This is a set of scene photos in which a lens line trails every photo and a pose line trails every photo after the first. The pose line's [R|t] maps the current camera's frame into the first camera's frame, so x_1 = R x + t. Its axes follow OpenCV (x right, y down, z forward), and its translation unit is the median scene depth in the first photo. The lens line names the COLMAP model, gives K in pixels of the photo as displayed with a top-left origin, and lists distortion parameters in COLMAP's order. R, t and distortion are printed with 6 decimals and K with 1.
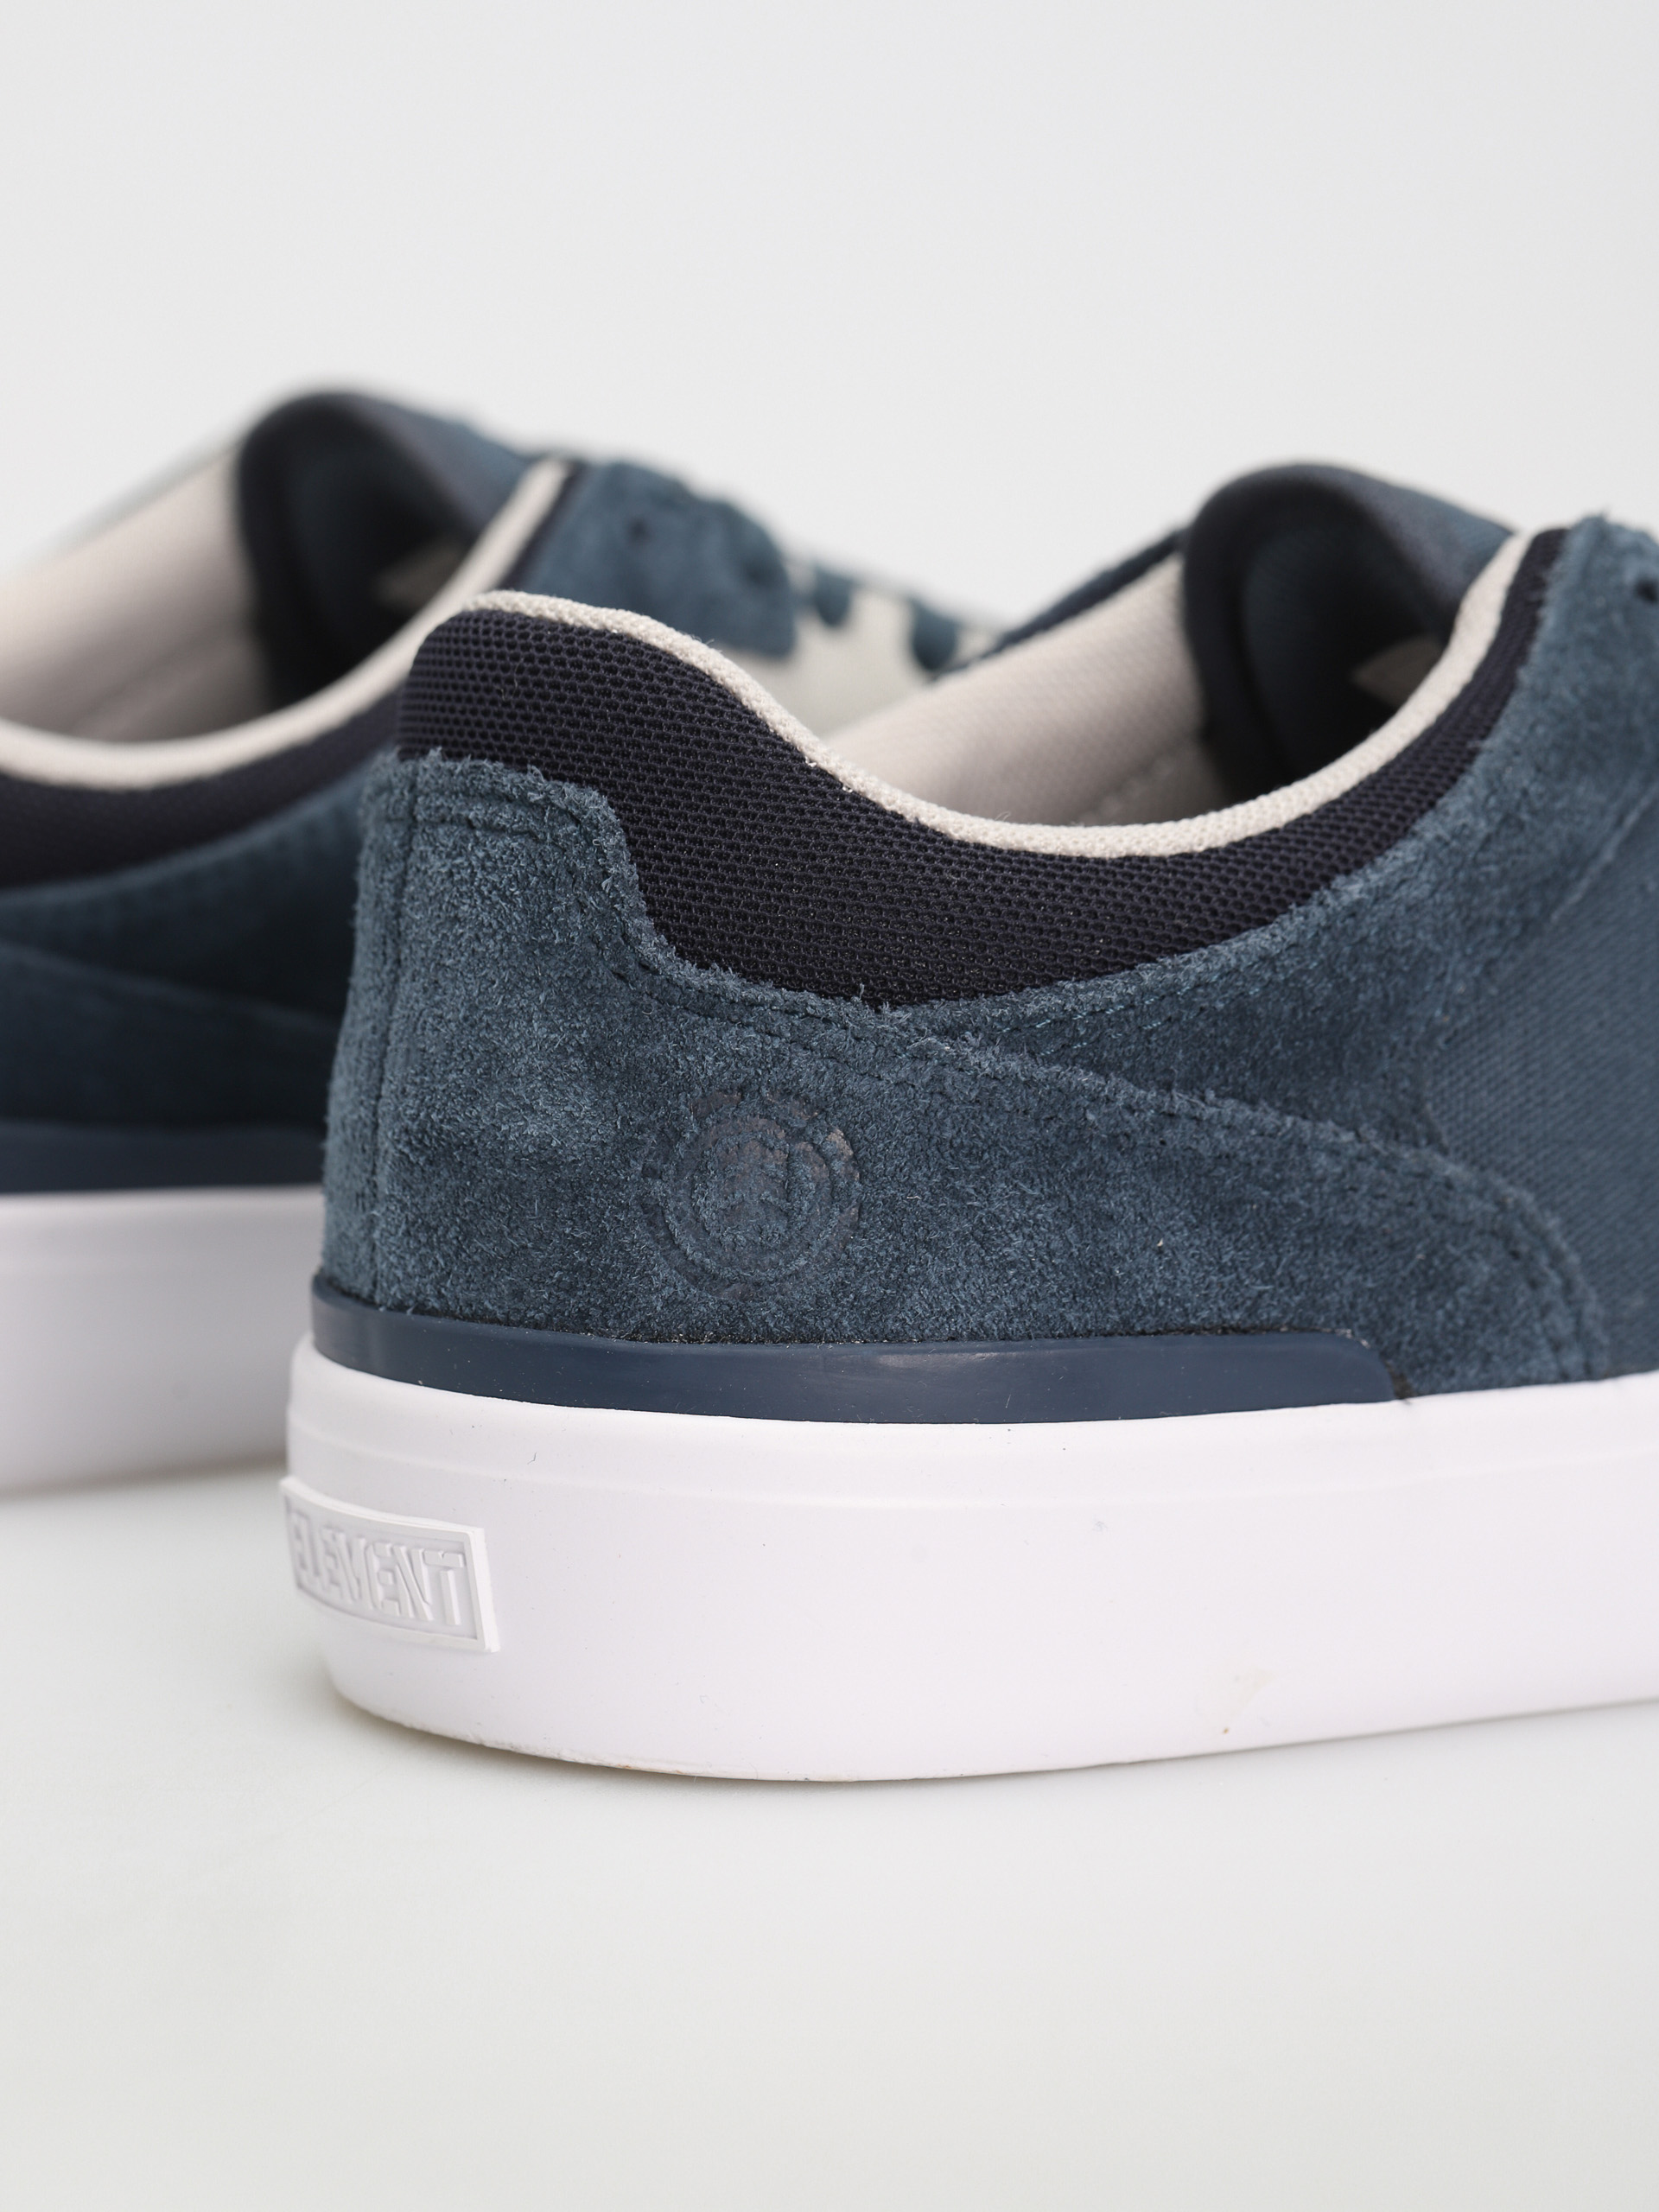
lens RADIAL K [[7719.9, 0, 829.5], [0, 7719.9, 1106.0], [0, 0, 1]] dist [-0.005931, 0.147305]
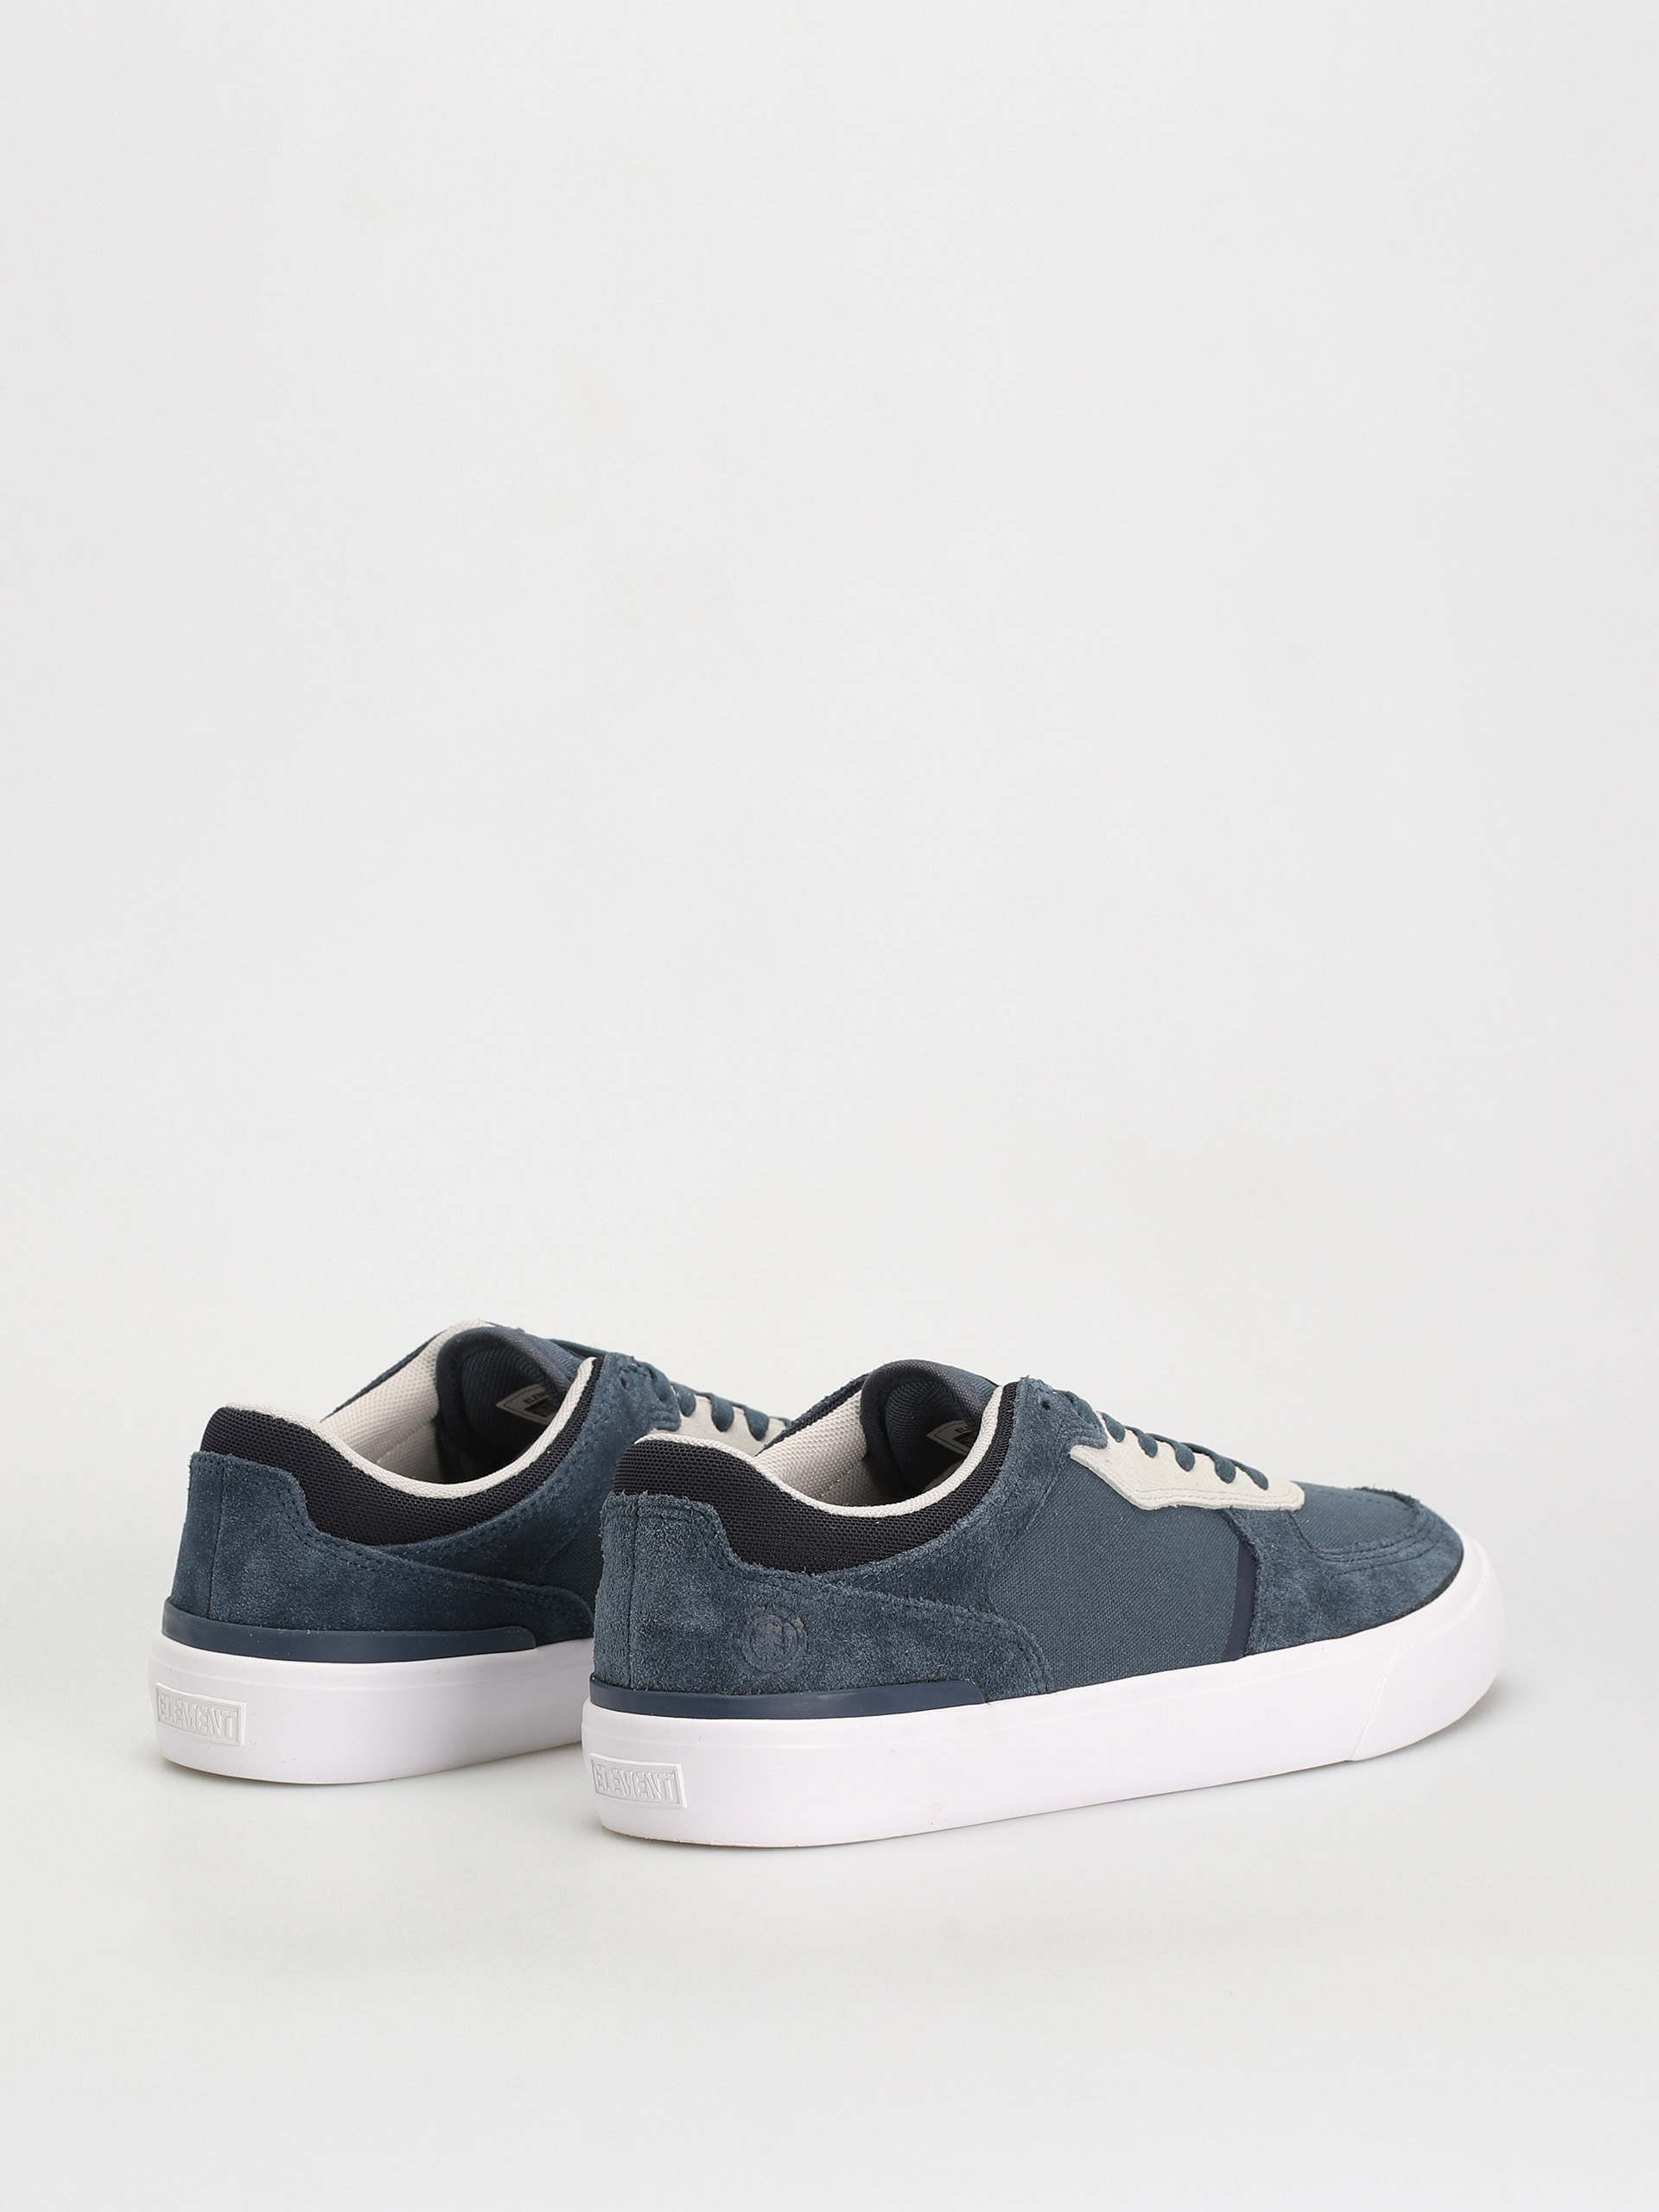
lens RADIAL K [[7719.9, 0, 829.5], [0, 7719.9, 1106.0], [0, 0, 1]] dist [-0.005931, 0.147305]
pose [[0.986557, -0.042333, 0.157838, -0.426864], [0.051120, 0.997336, -0.052035, -0.036275], [-0.155214, 0.059404, 0.986093, -1.820282]]
